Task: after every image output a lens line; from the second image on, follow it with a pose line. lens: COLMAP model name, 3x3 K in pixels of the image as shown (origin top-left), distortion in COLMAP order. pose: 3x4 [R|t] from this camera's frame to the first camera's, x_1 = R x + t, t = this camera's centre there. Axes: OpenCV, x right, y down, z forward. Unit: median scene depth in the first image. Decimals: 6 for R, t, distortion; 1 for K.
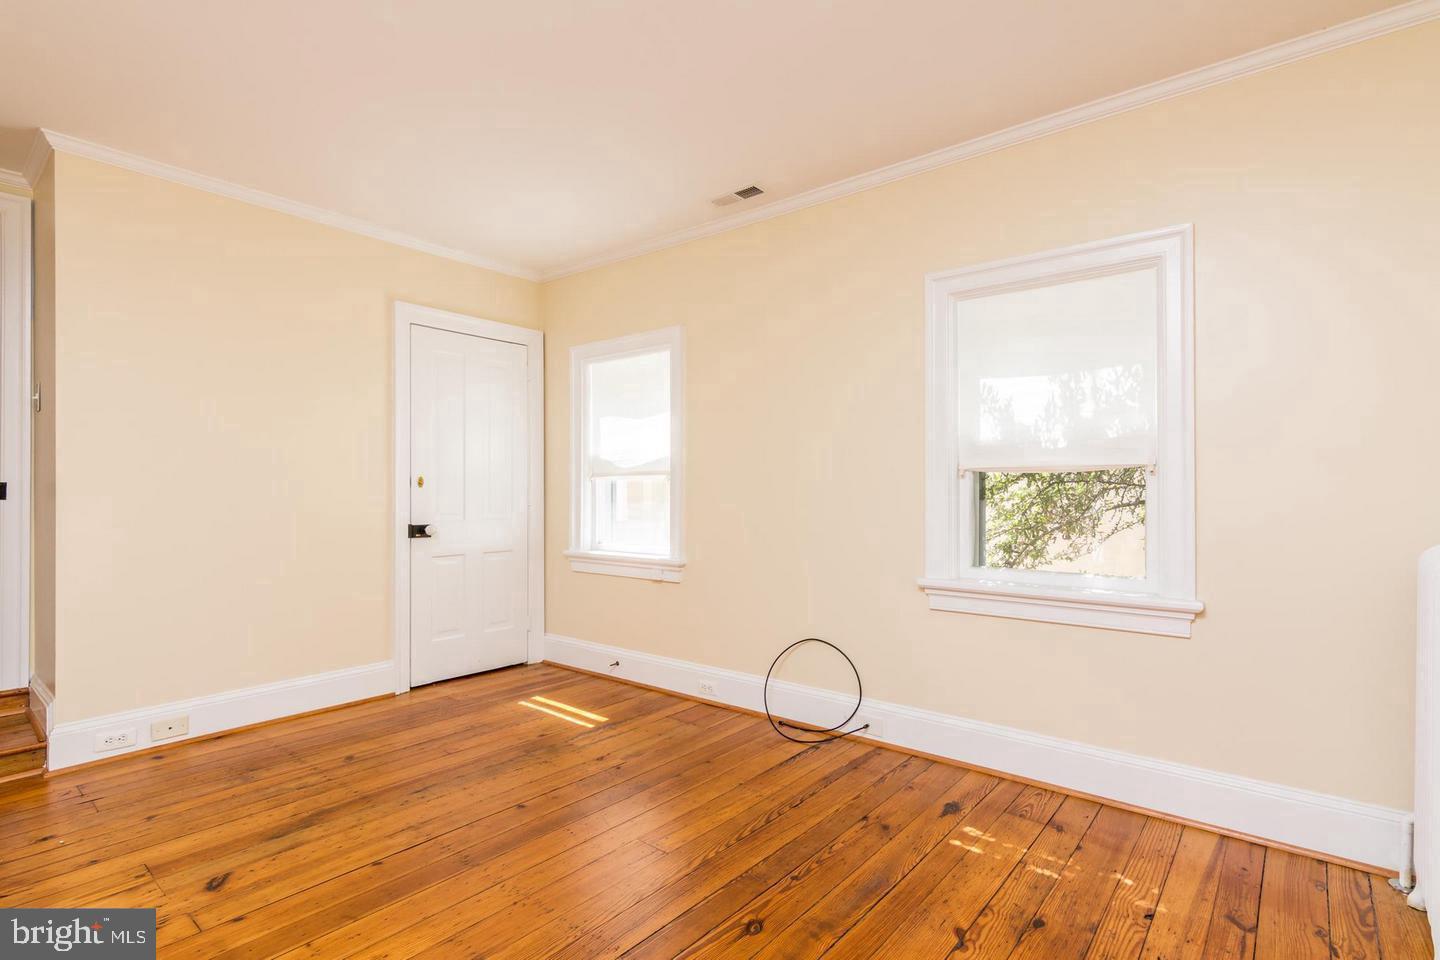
lens RADIAL K [[702.7, 0, 724.2], [0, 702.7, 487.6], [0, 0, 1]] dist [-0.000734, 0.000197]
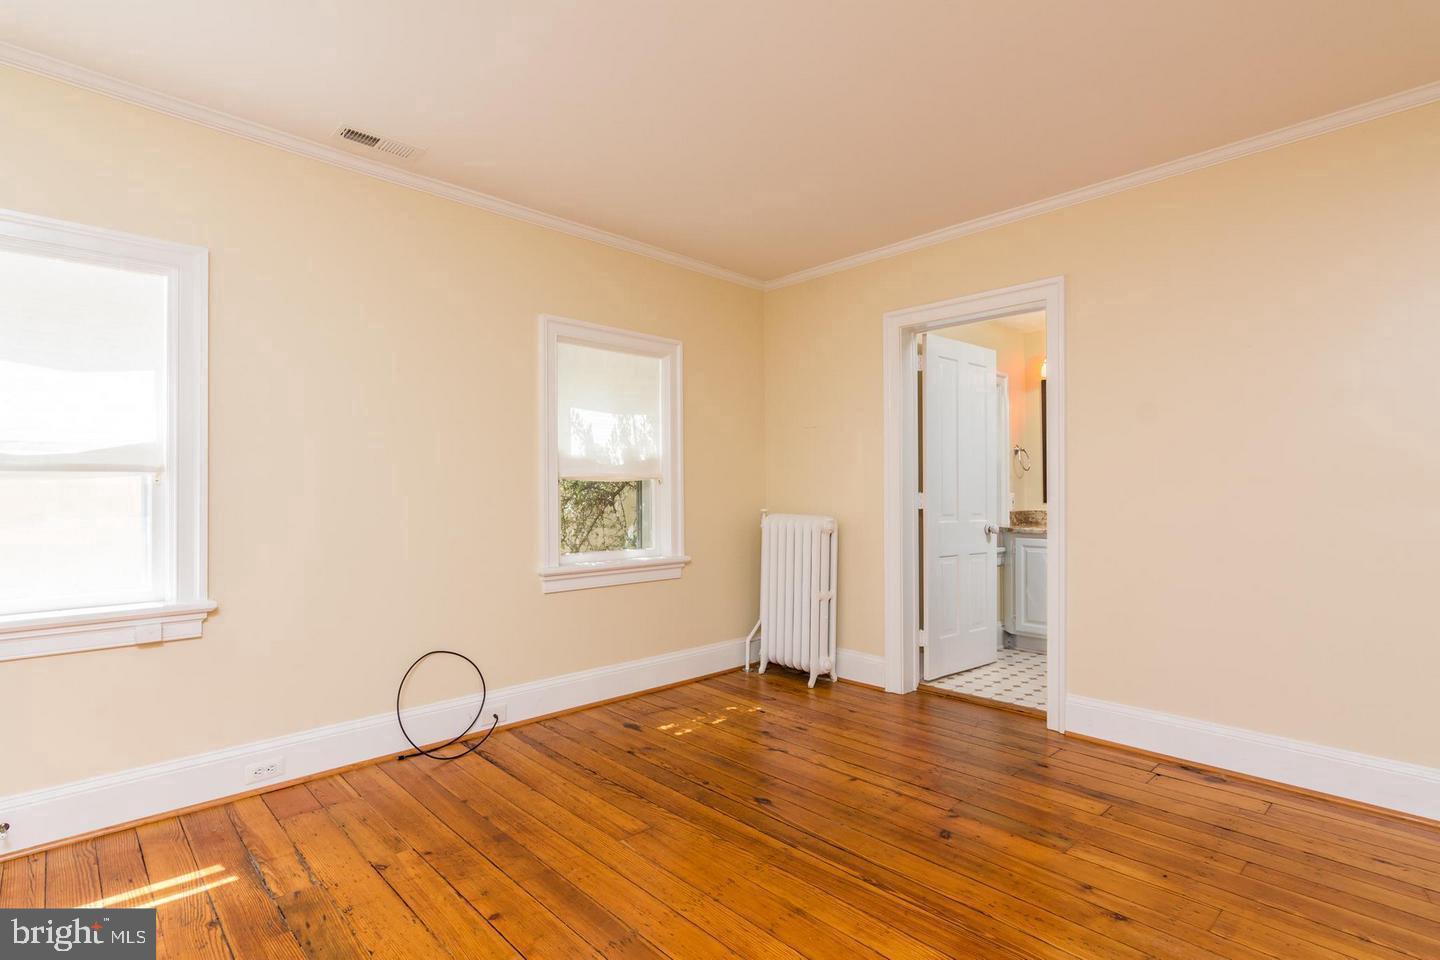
lens RADIAL K [[702.7, 0, 724.2], [0, 702.7, 487.6], [0, 0, 1]] dist [-0.000734, 0.000197]
pose [[0.110067, -0.000468, 0.993924, -0.884629], [-0.004549, 0.999989, 0.000975, -0.010043], [-0.993914, -0.004629, 0.110064, 0.584882]]
